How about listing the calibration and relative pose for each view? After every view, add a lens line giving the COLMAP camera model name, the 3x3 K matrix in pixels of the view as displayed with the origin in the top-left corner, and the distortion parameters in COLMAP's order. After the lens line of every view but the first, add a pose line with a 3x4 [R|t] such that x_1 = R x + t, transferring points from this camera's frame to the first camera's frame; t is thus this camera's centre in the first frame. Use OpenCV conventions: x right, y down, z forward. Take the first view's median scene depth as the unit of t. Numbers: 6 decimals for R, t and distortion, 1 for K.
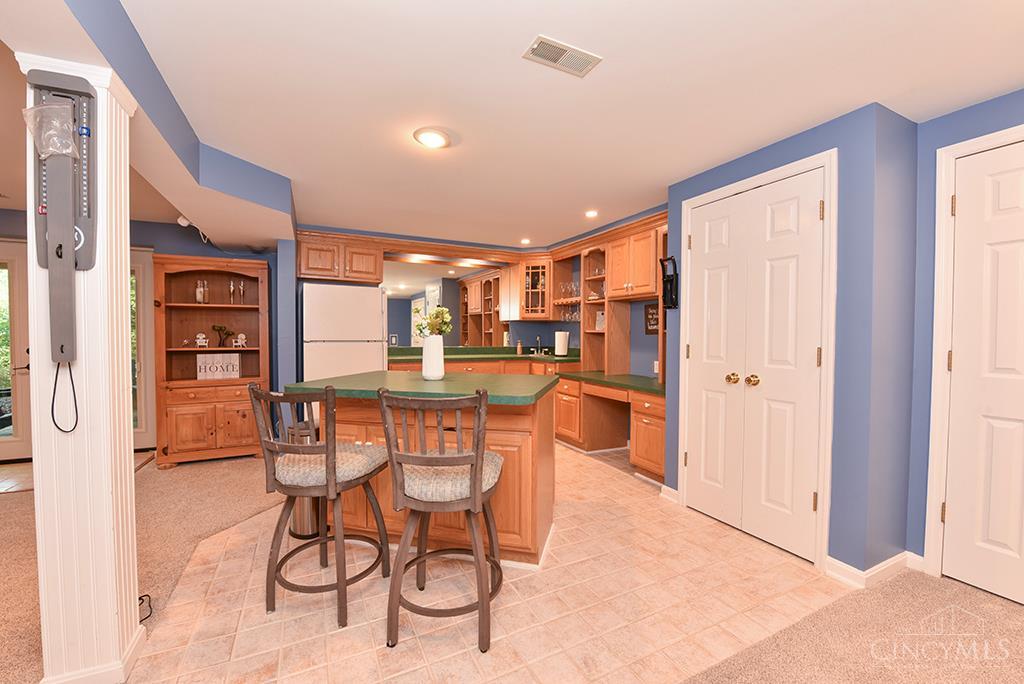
lens RADIAL K [[409.1, 0, 512.9], [0, 409.1, 343.9], [0, 0, 1]] dist [-0.013813, -0.000616]
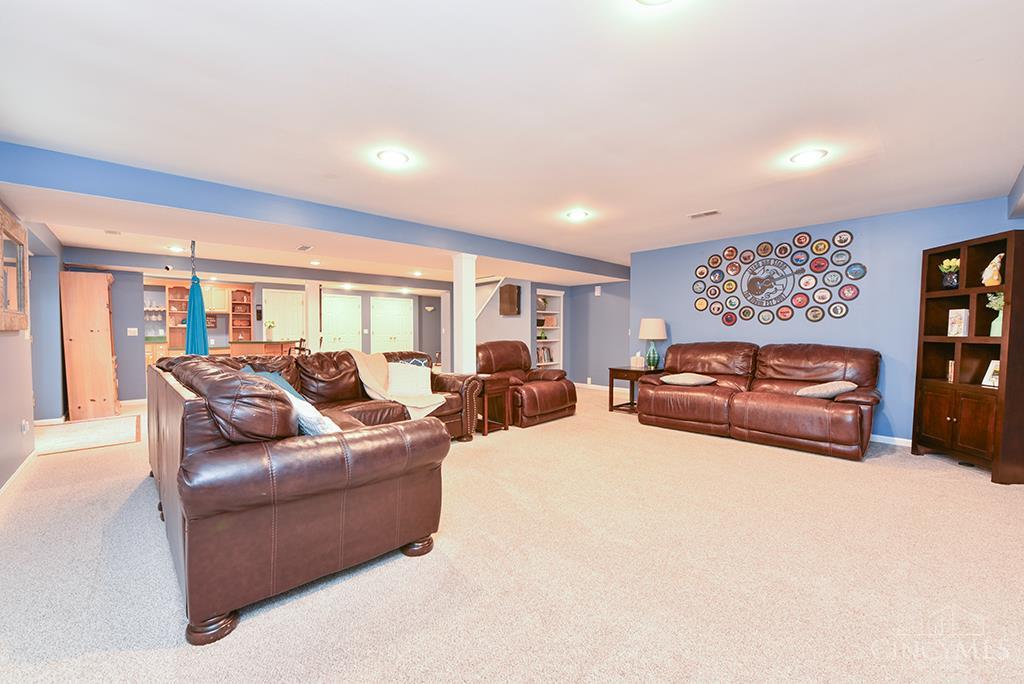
lens RADIAL K [[409.1, 0, 514.5], [0, 409.1, 347.2], [0, 0, 1]] dist [-0.013813, -0.000616]
pose [[-0.297087, -0.042366, 0.953910, -2.511228], [0.022237, 0.998437, 0.051269, 0.005013], [-0.954591, 0.036443, -0.295681, 0.021853]]
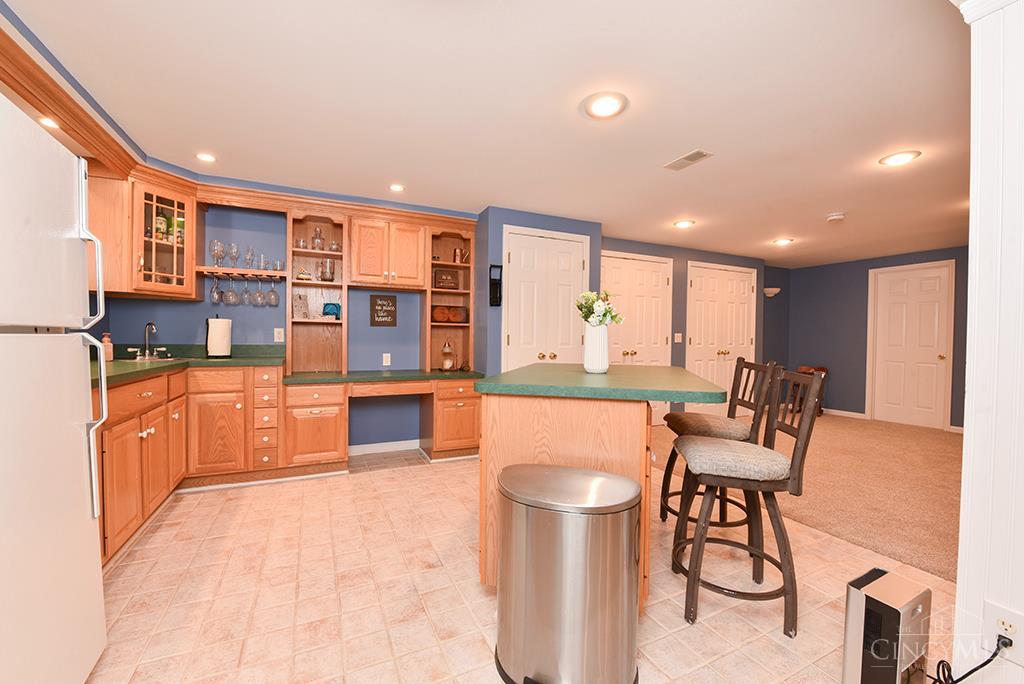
lens RADIAL K [[409.1, 0, 511.7], [0, 409.1, 344.2], [0, 0, 1]] dist [-0.013813, -0.000616]
pose [[0.015060, -0.026086, 0.999546, -0.652483], [0.012464, 0.999587, 0.025899, -0.001627], [-0.999809, 0.012069, 0.015379, 0.705469]]
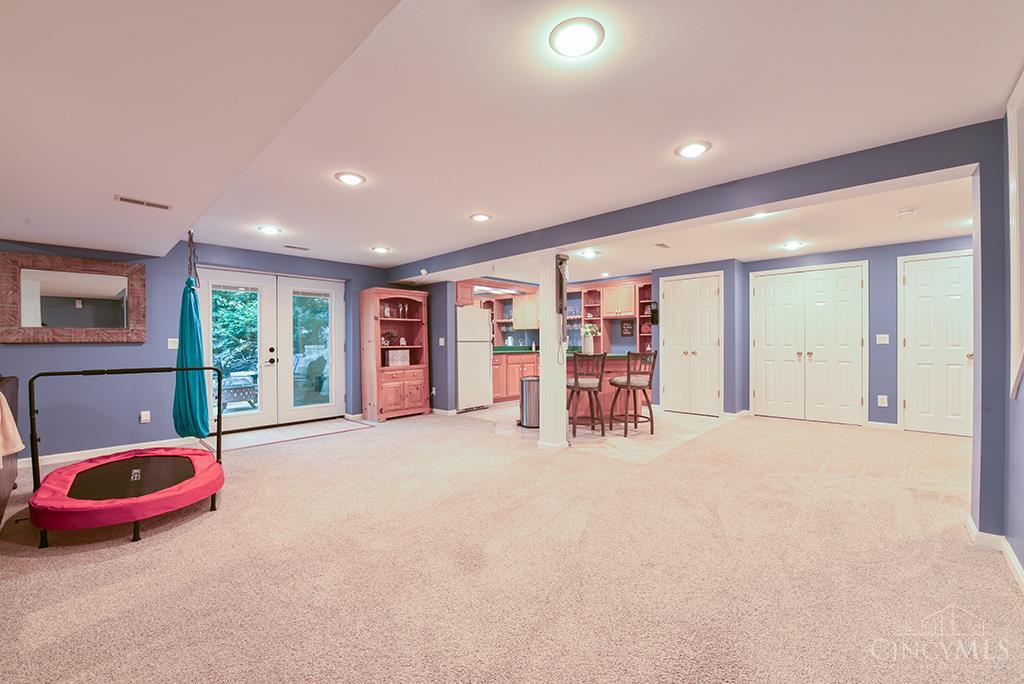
lens RADIAL K [[409.1, 0, 507.6], [0, 409.1, 340.8], [0, 0, 1]] dist [-0.013813, -0.000616]
pose [[0.939750, -0.008214, 0.341765, -0.871759], [0.017711, 0.999539, -0.024677, 0.035376], [-0.341405, 0.029243, 0.939461, -0.636936]]
